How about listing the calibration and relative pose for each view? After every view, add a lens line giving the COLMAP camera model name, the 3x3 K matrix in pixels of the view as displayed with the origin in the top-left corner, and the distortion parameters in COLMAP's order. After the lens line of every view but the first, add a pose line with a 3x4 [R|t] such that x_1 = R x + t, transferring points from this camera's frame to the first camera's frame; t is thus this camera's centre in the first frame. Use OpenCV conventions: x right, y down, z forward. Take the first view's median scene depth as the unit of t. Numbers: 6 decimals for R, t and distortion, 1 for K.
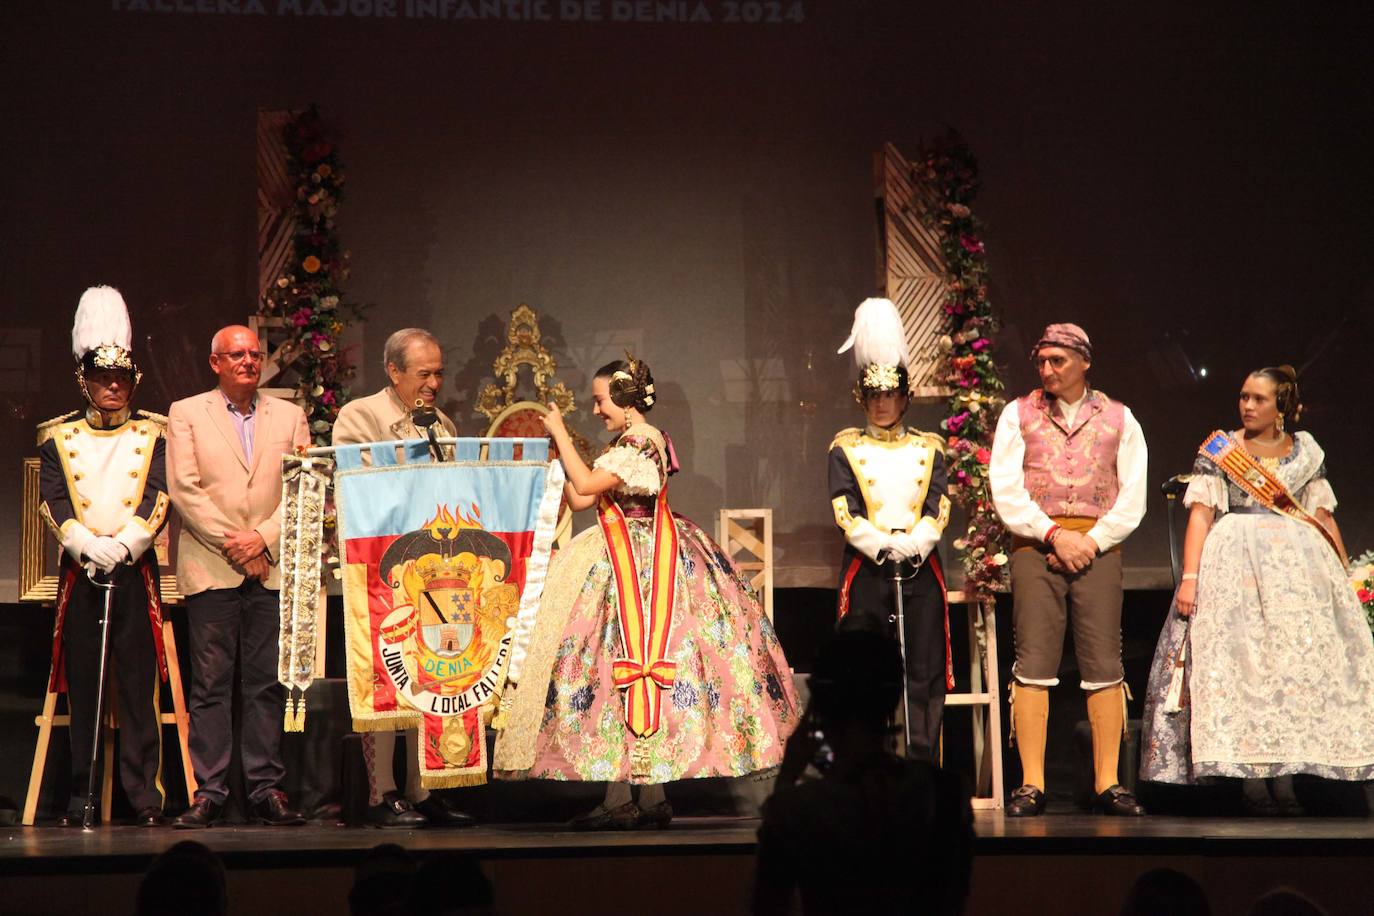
lens RADIAL K [[4073.5, 0, 708.8], [0, 4073.5, 432.5], [0, 0, 1]] dist [0.754275, 0.000000]
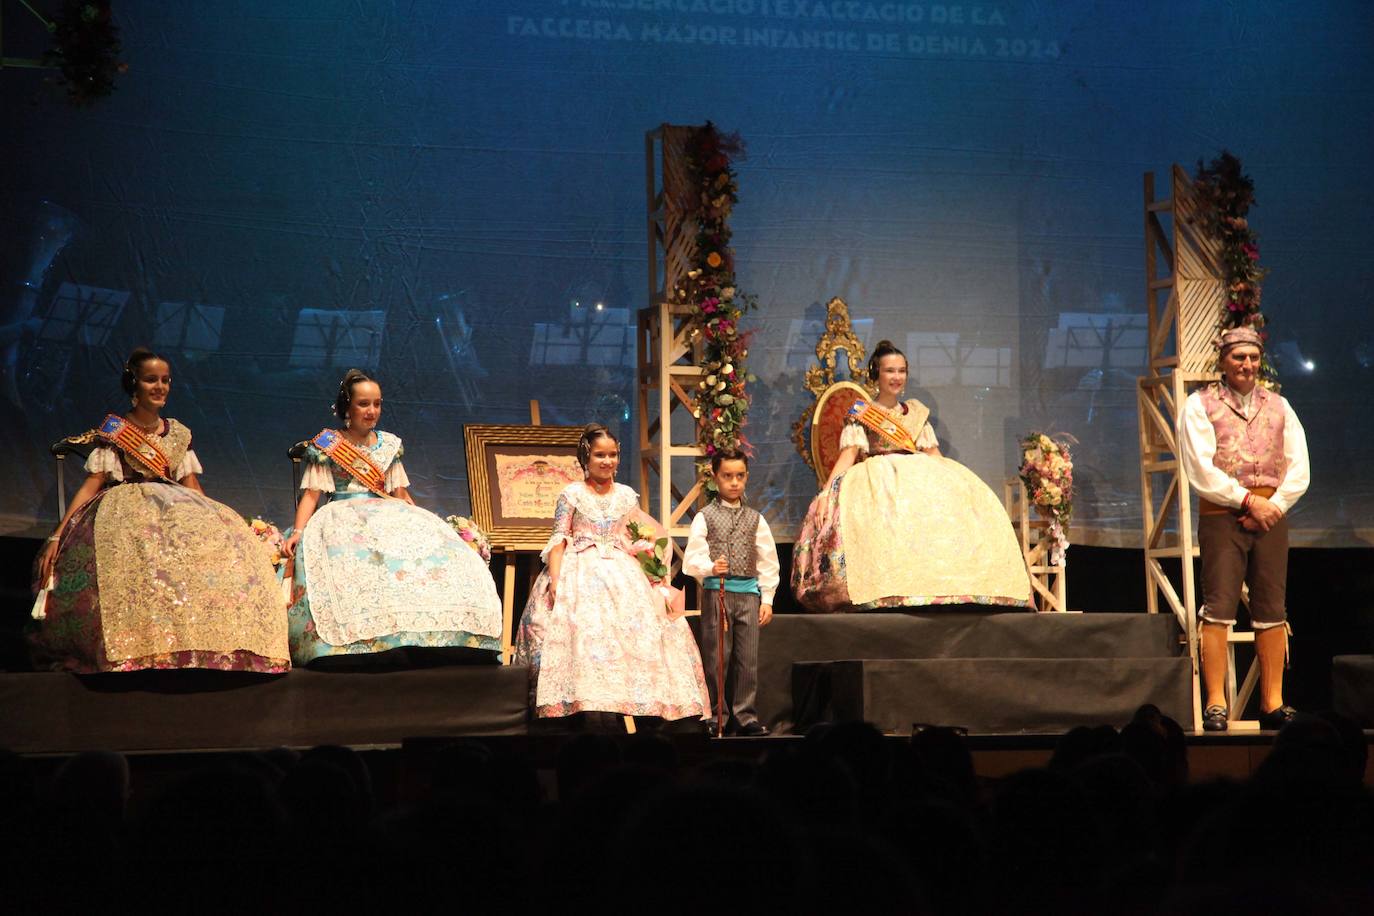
lens RADIAL K [[4073.5, 0, 681.6], [0, 4073.5, 439.1], [0, 0, 1]] dist [0.754275, 0.000000]
pose [[0.966562, 0.010763, 0.256207, -0.396151], [-0.011801, 0.999927, 0.002515, 0.006719], [-0.256161, -0.005455, 0.966619, -0.107901]]
